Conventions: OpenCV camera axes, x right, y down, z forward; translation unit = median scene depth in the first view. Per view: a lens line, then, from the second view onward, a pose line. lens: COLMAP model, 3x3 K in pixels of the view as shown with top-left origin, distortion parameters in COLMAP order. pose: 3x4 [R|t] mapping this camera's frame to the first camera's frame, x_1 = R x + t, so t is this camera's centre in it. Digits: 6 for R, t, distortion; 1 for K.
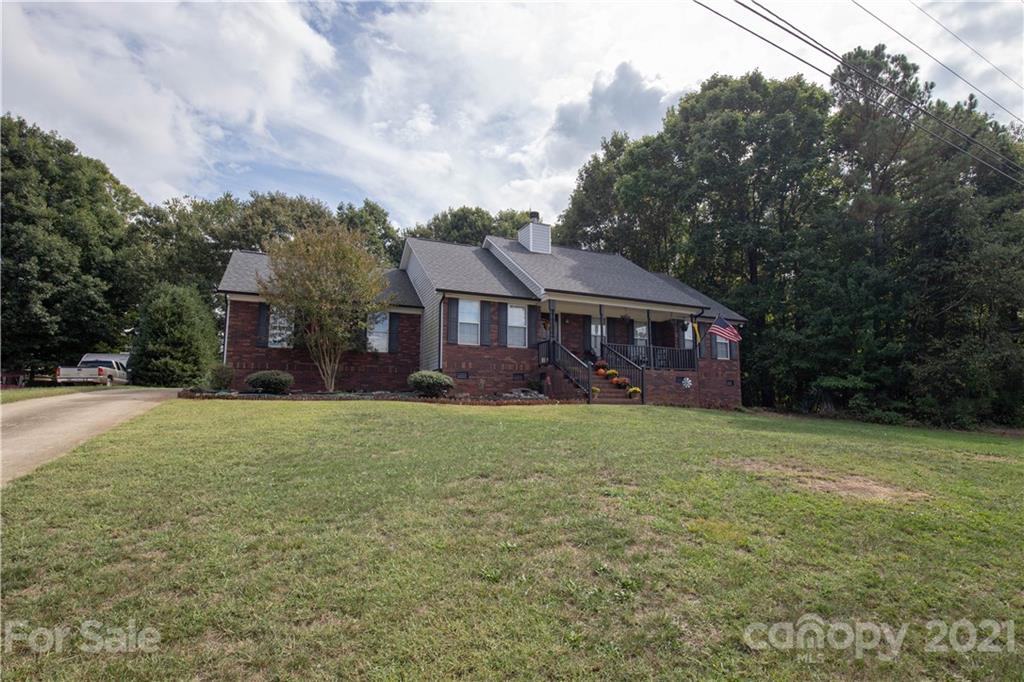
lens RADIAL K [[460.0, 0, 513.7], [0, 460.0, 338.7], [0, 0, 1]] dist [-0.018312, 0.000714]
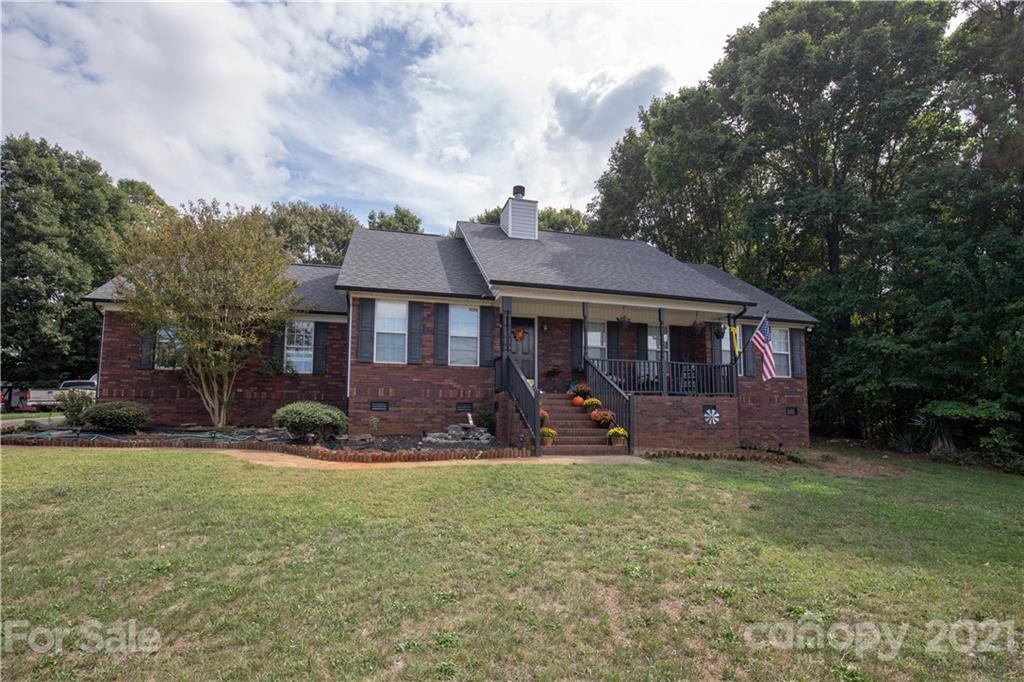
lens RADIAL K [[460.0, 0, 519.2], [0, 460.0, 362.0], [0, 0, 1]] dist [-0.018312, 0.000714]
pose [[0.990307, -0.012088, -0.138368, 0.152462], [0.015556, 0.999591, 0.024003, -0.002157], [0.138021, -0.025923, 0.990090, 0.243427]]
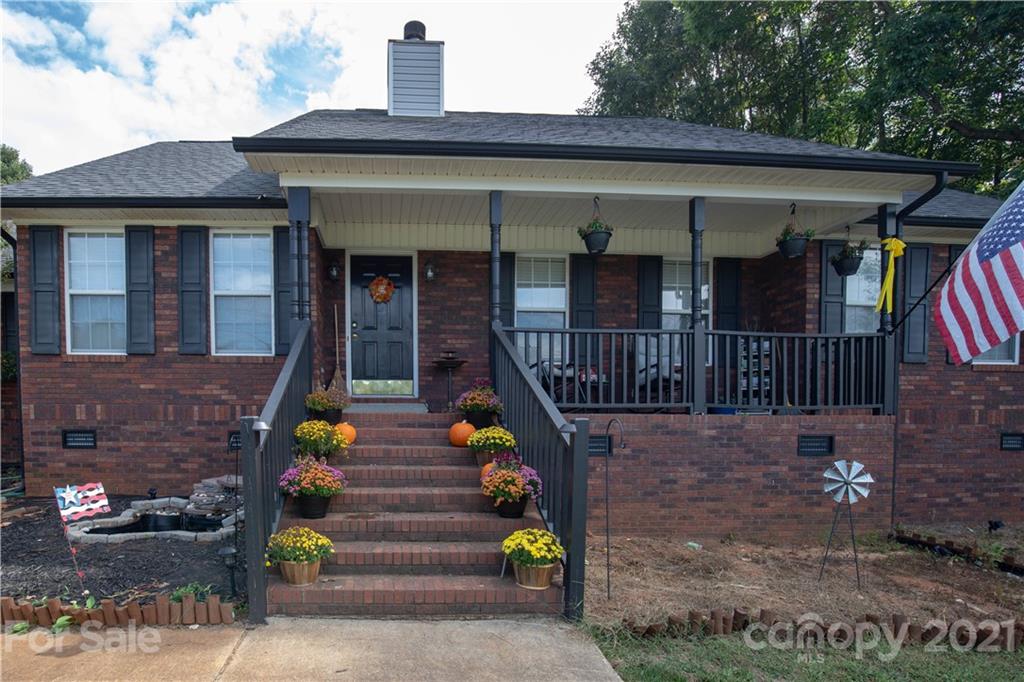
lens RADIAL K [[460.0, 0, 423.6], [0, 460.0, 416.2], [0, 0, 1]] dist [-0.018312, 0.000714]
pose [[0.932485, 0.003593, -0.361191, 0.206830], [0.049684, 0.989170, 0.138111, 0.018446], [0.357776, -0.146732, 0.922207, 0.573957]]
